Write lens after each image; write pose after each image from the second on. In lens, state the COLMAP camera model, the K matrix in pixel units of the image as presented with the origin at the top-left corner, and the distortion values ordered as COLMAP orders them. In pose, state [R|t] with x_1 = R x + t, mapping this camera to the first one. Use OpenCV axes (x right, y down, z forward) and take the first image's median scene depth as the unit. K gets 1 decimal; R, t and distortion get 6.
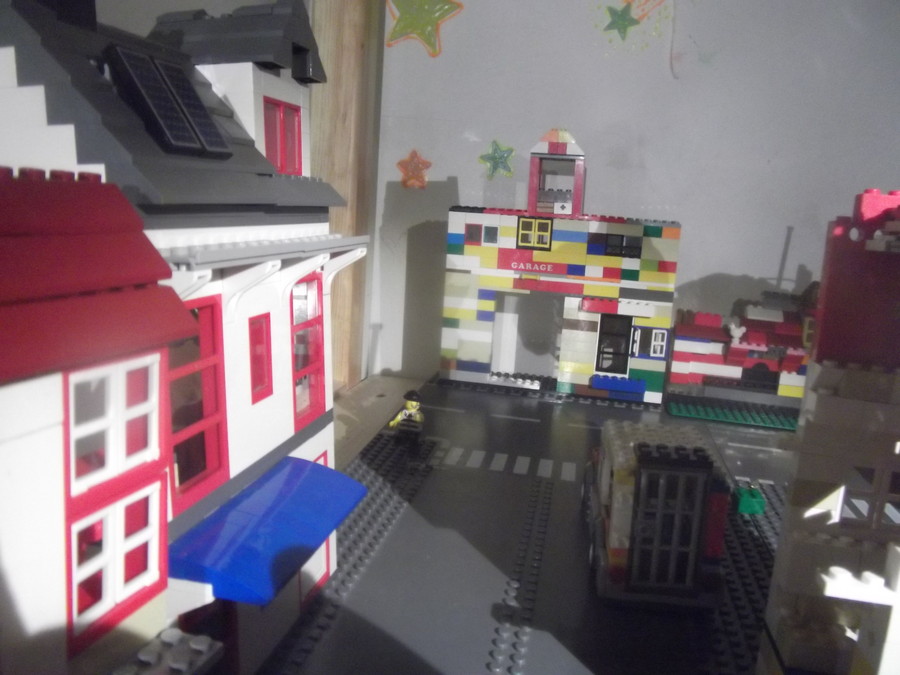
lens RADIAL K [[714.6, 0, 464.6], [0, 714.6, 310.5], [0, 0, 1]] dist [-0.079821, 0.085088]
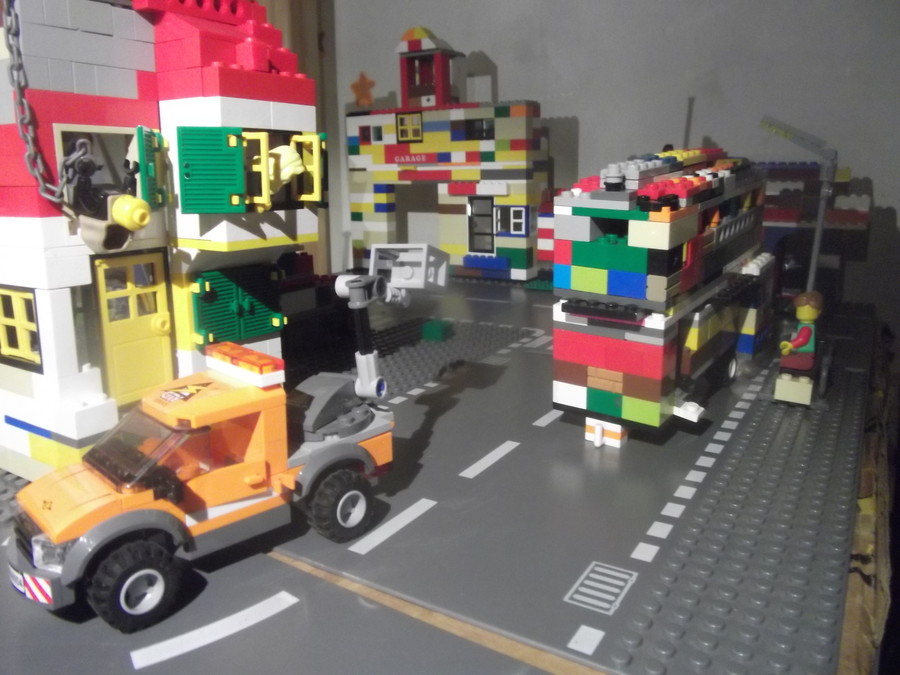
lens RADIAL K [[716.1, 0, 450.3], [0, 716.1, 315.8], [0, 0, 1]] dist [-0.070736, 0.054842]
pose [[0.929124, -0.010197, -0.369628, 0.559865], [0.027752, 0.998723, 0.042207, 0.136481], [0.368726, -0.049473, 0.928221, -0.008767]]
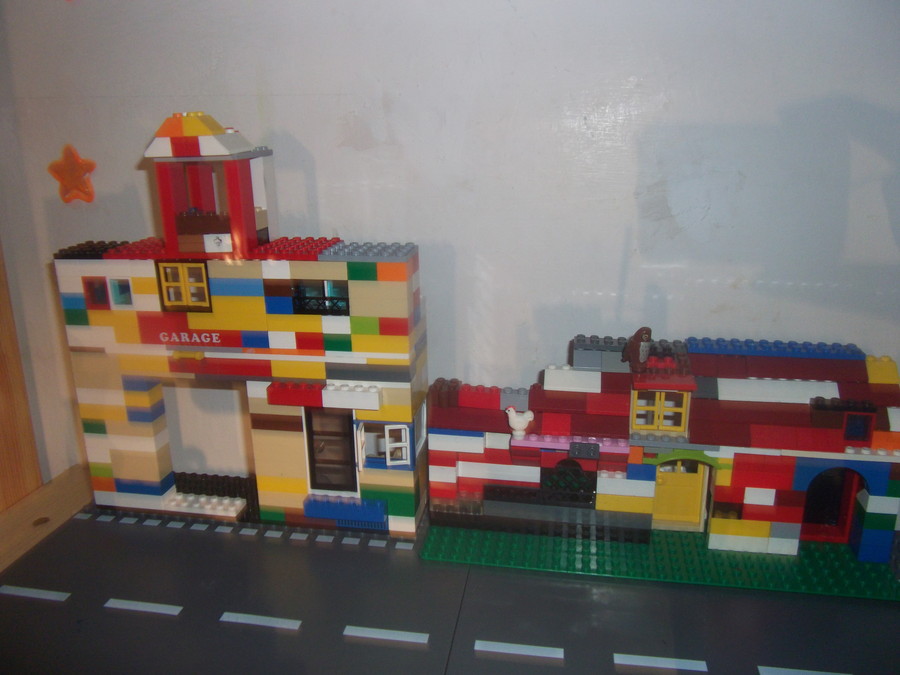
lens RADIAL K [[729.8, 0, 460.2], [0, 729.8, 318.6], [0, 0, 1]] dist [-0.090180, 0.067332]
pose [[0.996130, -0.087733, 0.005326, 0.330773], [0.086631, 0.990244, 0.109141, -0.127512], [-0.014849, -0.108257, 0.994012, 0.374154]]
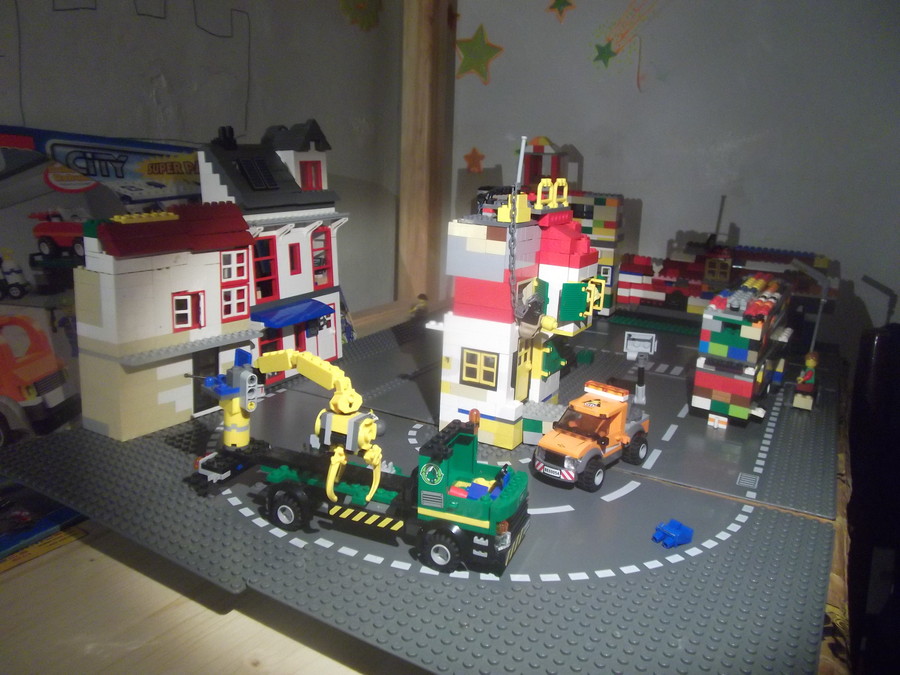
lens RADIAL K [[714.6, 0, 464.6], [0, 714.6, 310.5], [0, 0, 1]] dist [-0.079821, 0.085088]
pose [[0.954662, 0.029947, -0.296182, 0.434214], [-0.013285, 0.998222, 0.058109, 0.036099], [0.297395, -0.051540, 0.953362, -0.540197]]
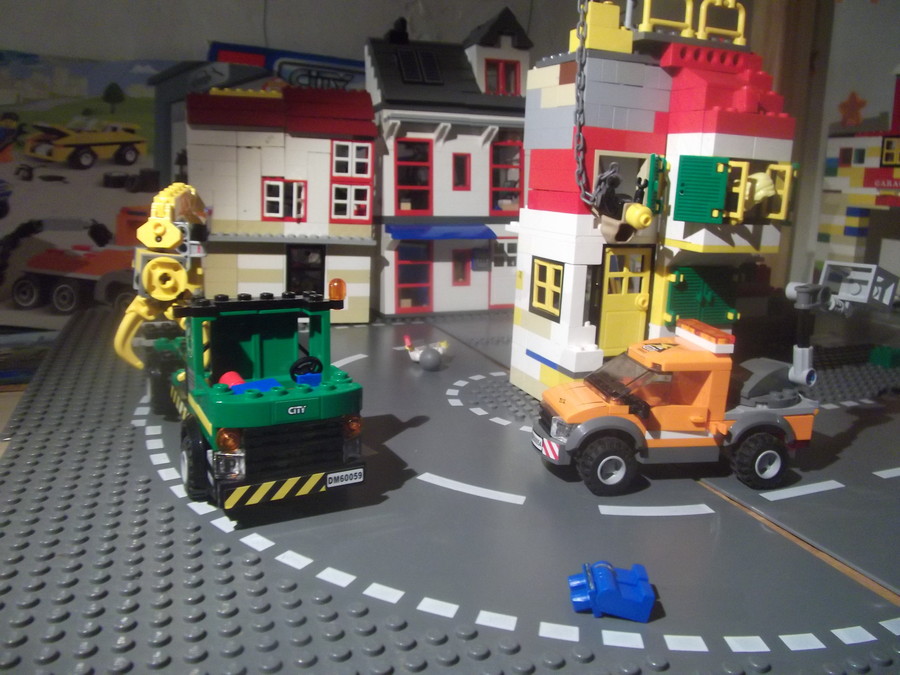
lens RADIAL K [[729.8, 0, 460.2], [0, 729.8, 318.6], [0, 0, 1]] dist [-0.090180, 0.067332]
pose [[0.559998, 0.109166, -0.821271, 0.629742], [-0.110978, 0.992232, 0.056218, 0.150790], [0.821028, 0.059661, 0.567762, -0.116050]]
